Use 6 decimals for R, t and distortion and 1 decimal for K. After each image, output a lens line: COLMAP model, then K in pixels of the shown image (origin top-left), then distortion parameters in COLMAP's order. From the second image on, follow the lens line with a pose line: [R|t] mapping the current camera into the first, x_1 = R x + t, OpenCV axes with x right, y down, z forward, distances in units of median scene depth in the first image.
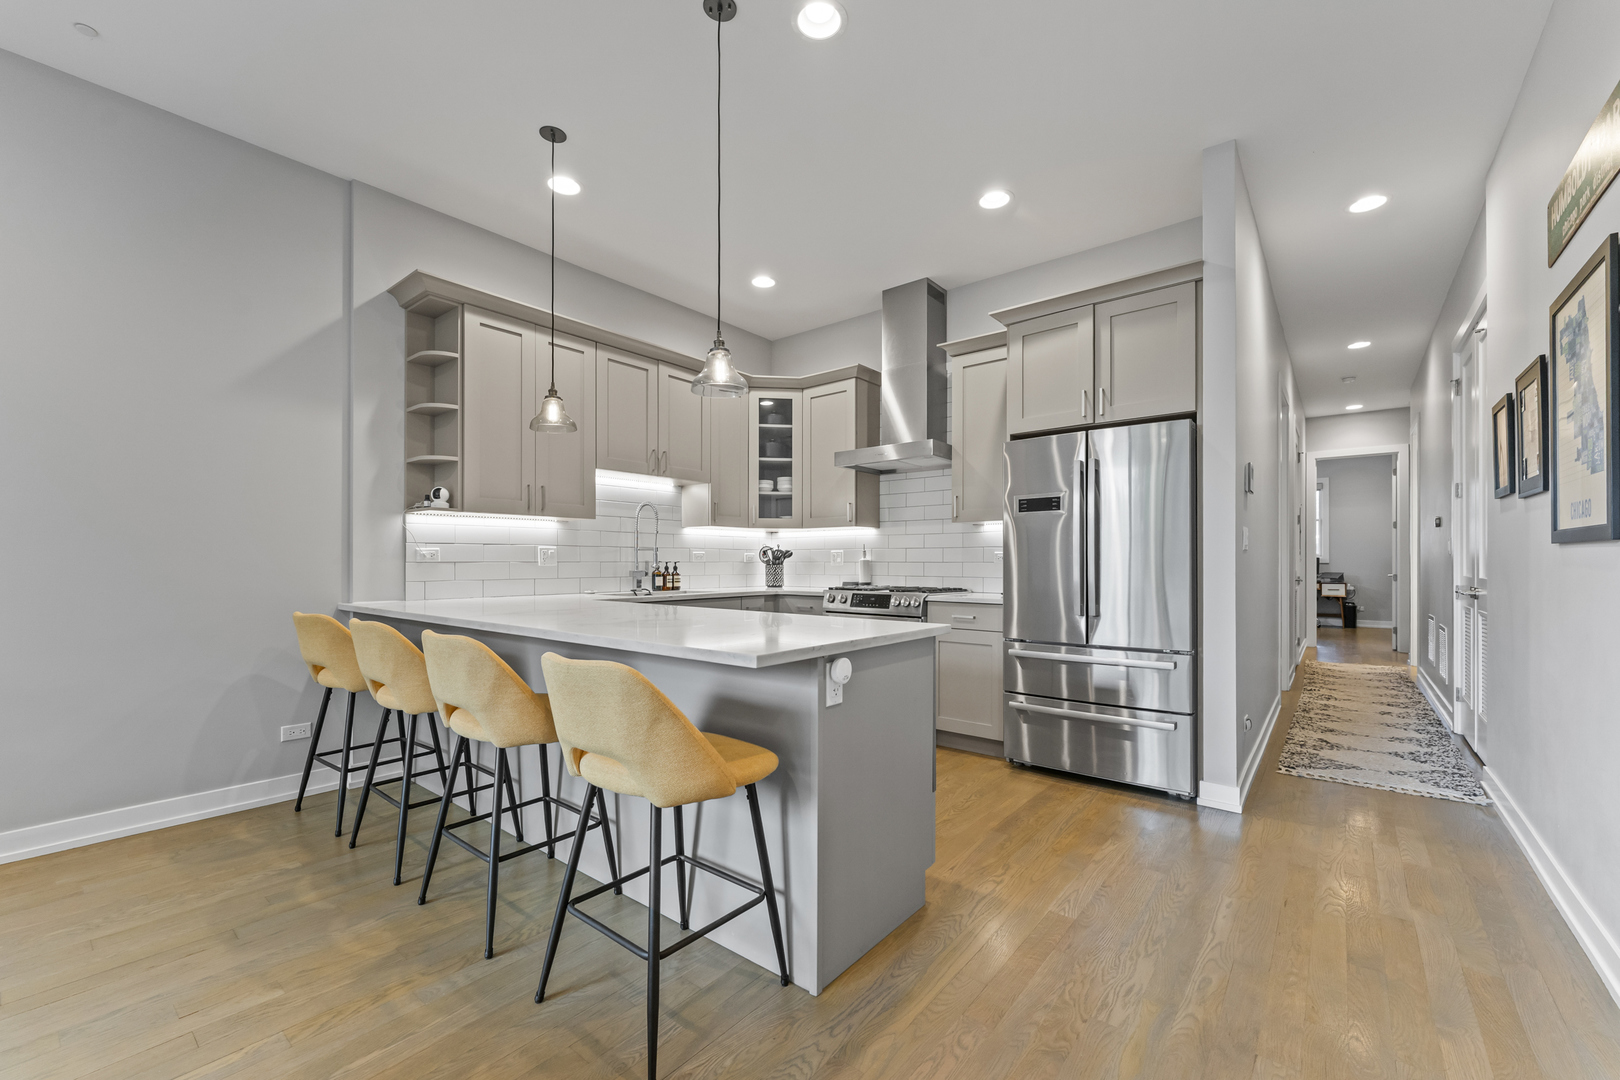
lens RADIAL K [[654.2, 0, 821.1], [0, 654.2, 564.4], [0, 0, 1]] dist [-0.003686, 0.000958]
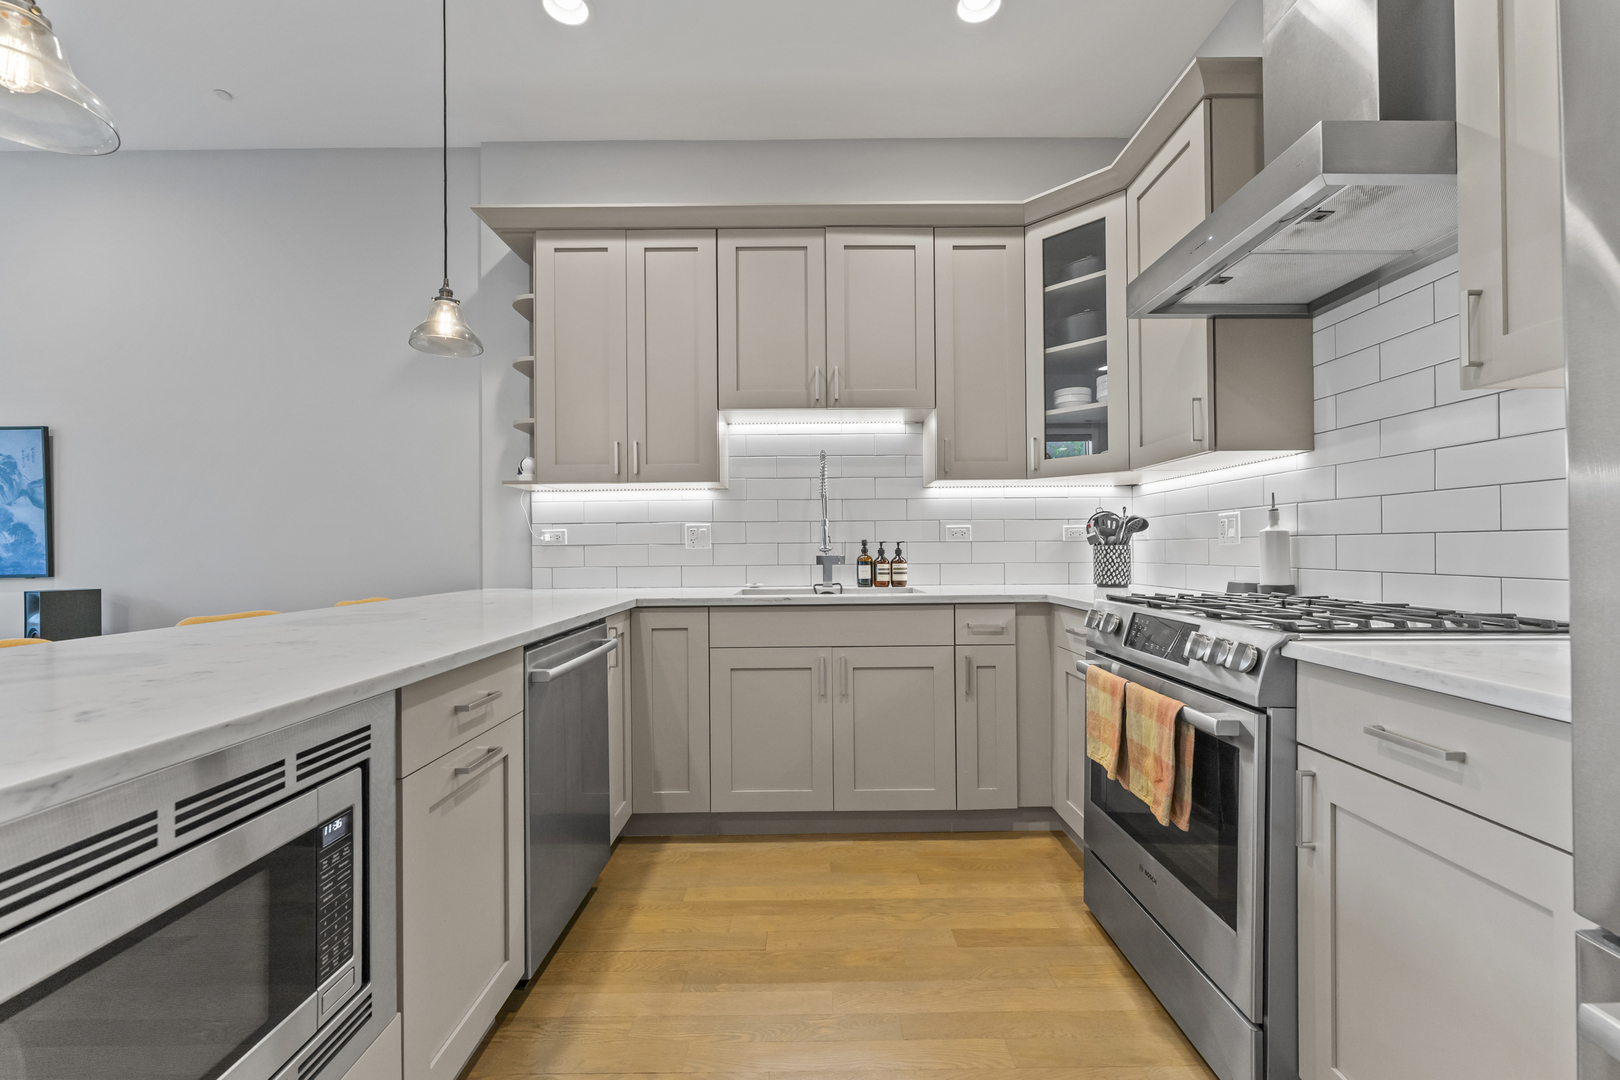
lens RADIAL K [[654.2, 0, 816.7], [0, 654.2, 544.6], [0, 0, 1]] dist [-0.003686, 0.000958]
pose [[0.624884, -0.011100, -0.780639, 0.251609], [0.006642, 0.999938, -0.008901, 0.004344], [0.780690, 0.000377, 0.624919, 0.612944]]
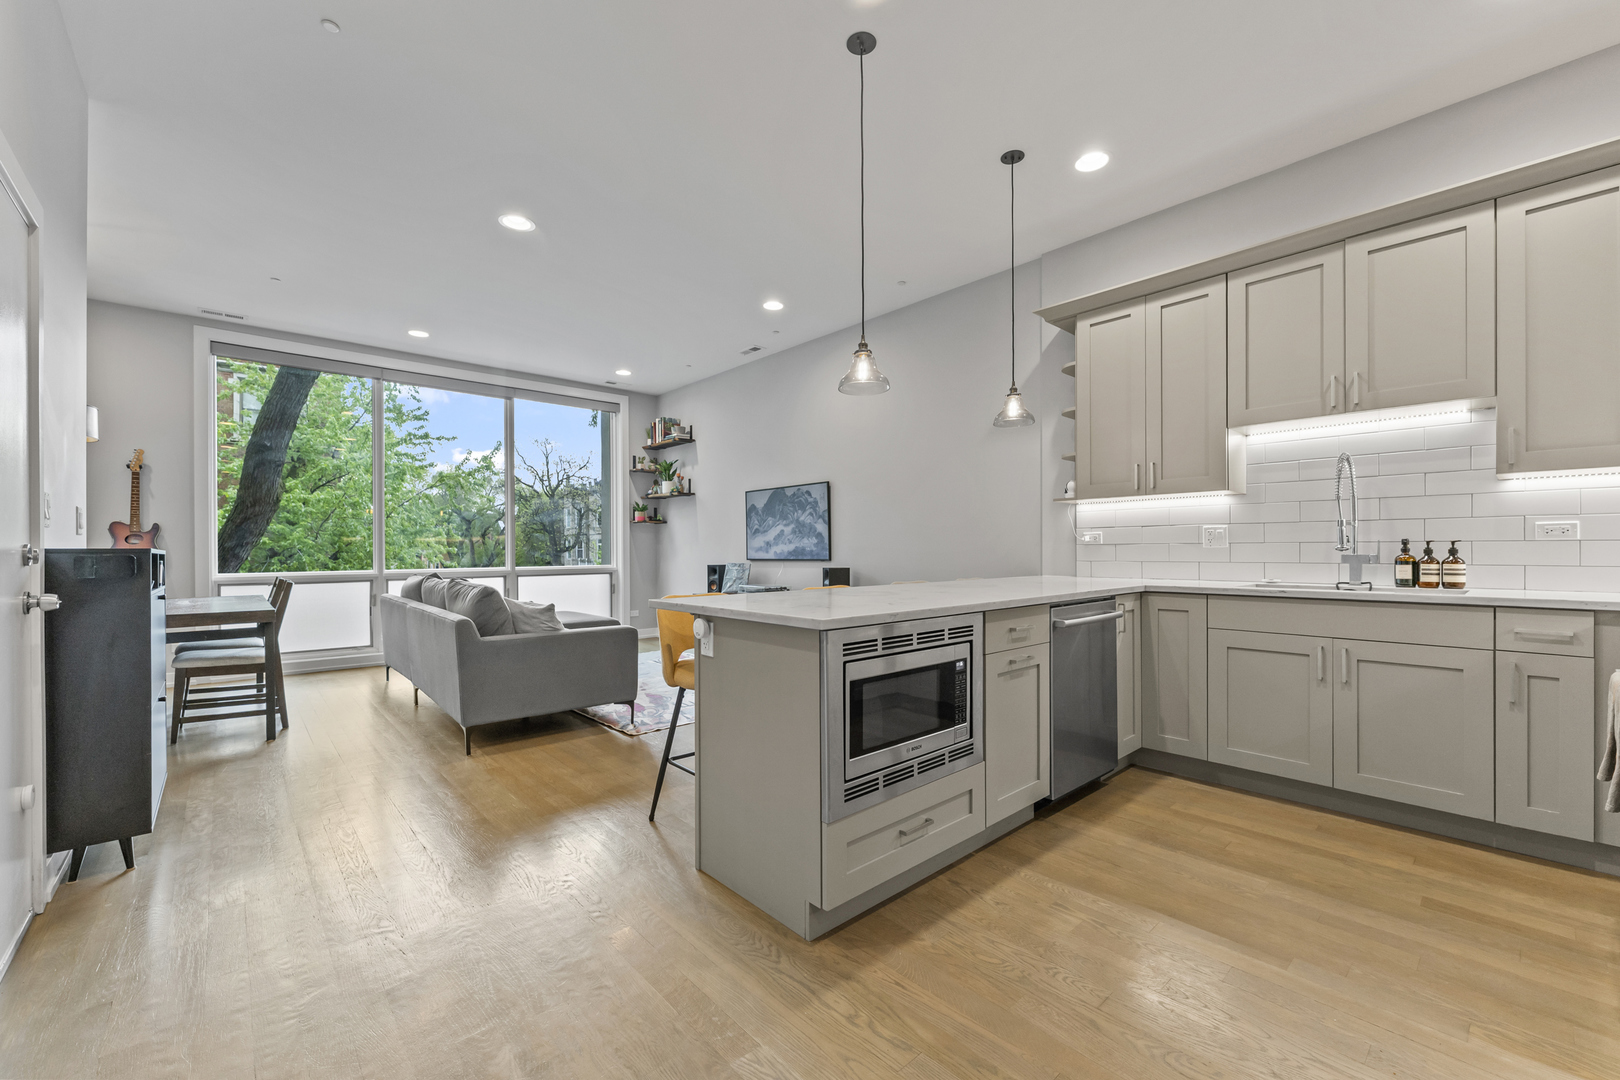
lens RADIAL K [[654.2, 0, 813.4], [0, 654.2, 550.2], [0, 0, 1]] dist [-0.003686, 0.000958]
pose [[-0.165943, 0.001455, -0.986134, 0.517179], [0.000292, 0.999999, 0.001427, 0.003981], [0.986135, -0.000051, -0.165943, 0.594392]]
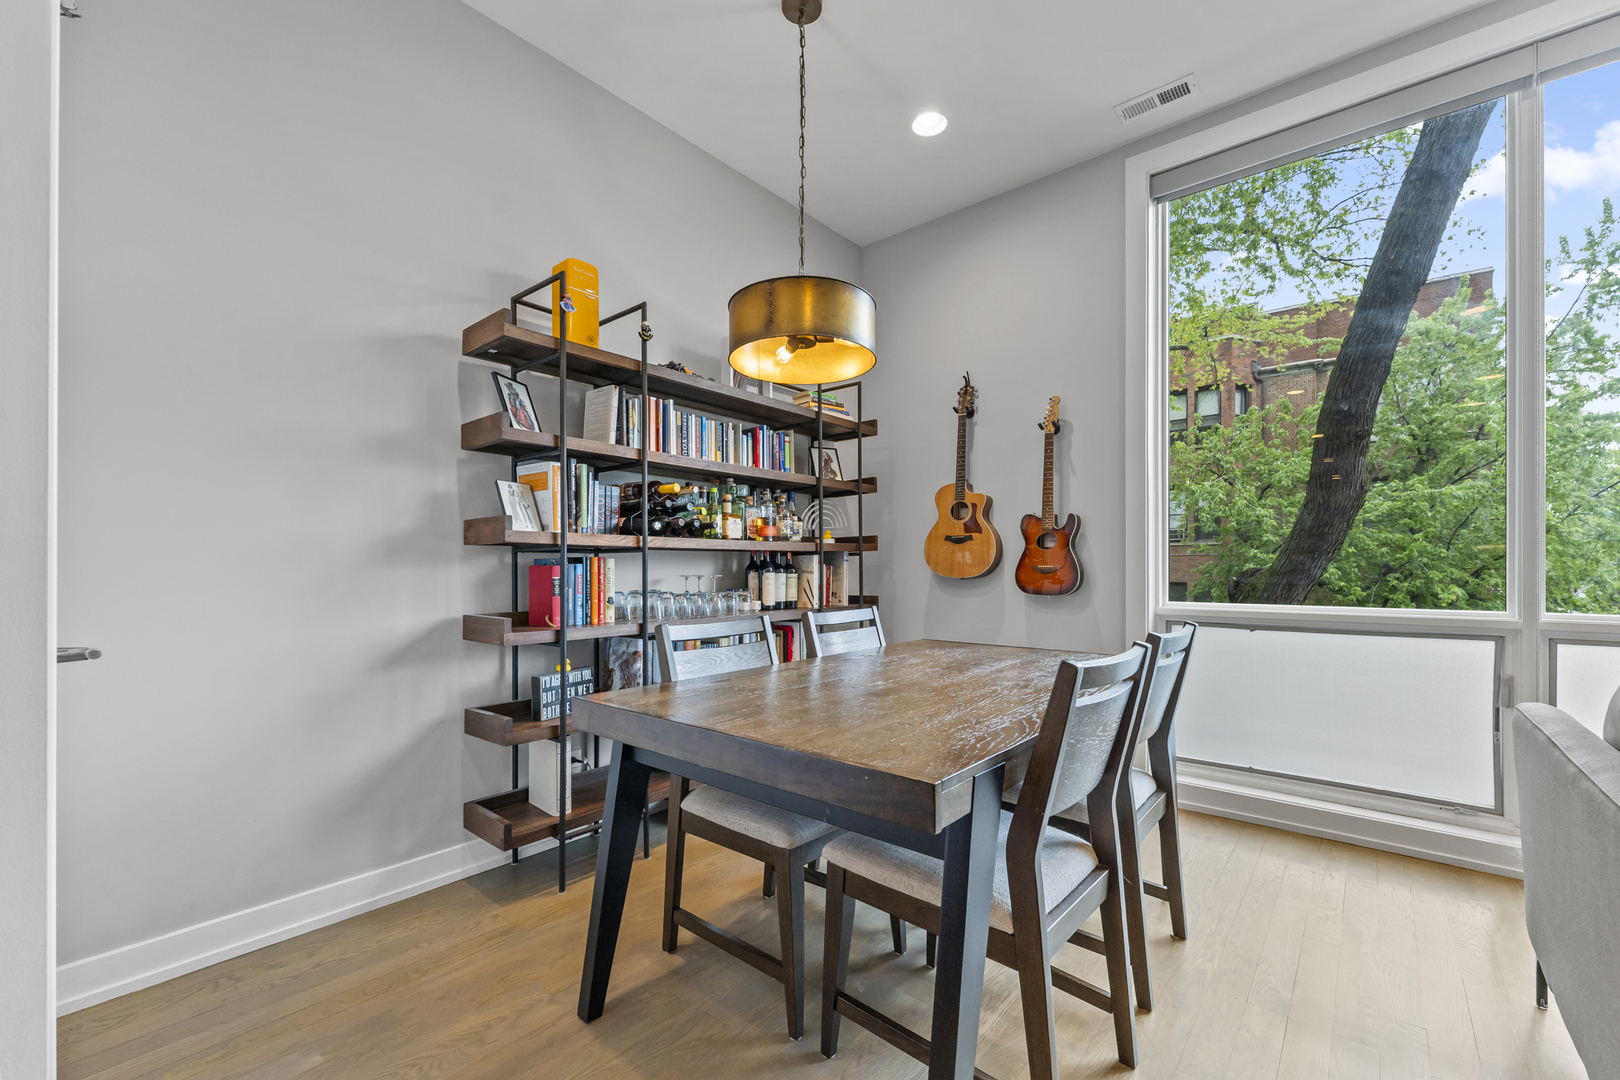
lens RADIAL K [[654.2, 0, 825.2], [0, 654.2, 571.6], [0, 0, 1]] dist [-0.003686, 0.000958]
pose [[-0.999656, -0.001121, 0.026205, -0.228833], [-0.000892, 0.999961, 0.008744, 0.013513], [-0.026213, 0.008718, -0.999618, -0.080430]]
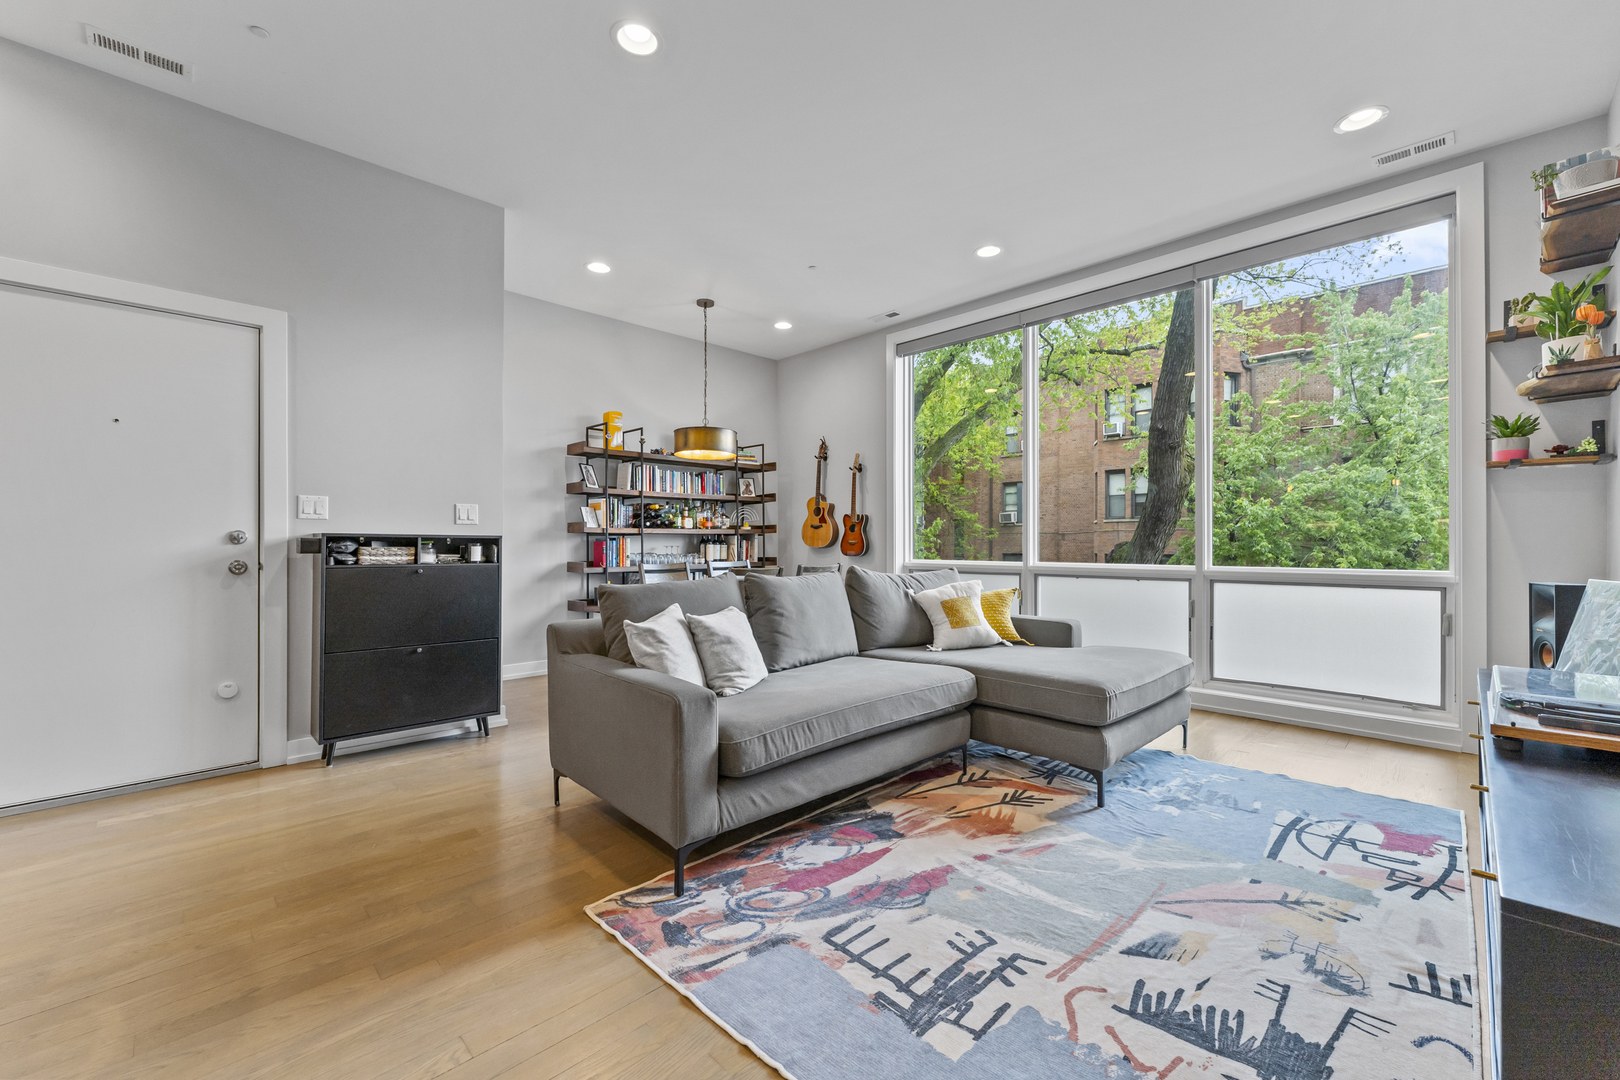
lens RADIAL K [[654.2, 0, 825.3], [0, 654.2, 540.9], [0, 0, 1]] dist [-0.003686, 0.000958]
pose [[-0.993886, 0.000044, 0.110412, -0.565408], [0.000139, 1.000000, 0.000852, 0.011263], [-0.110412, 0.000862, -0.993886, 0.613559]]
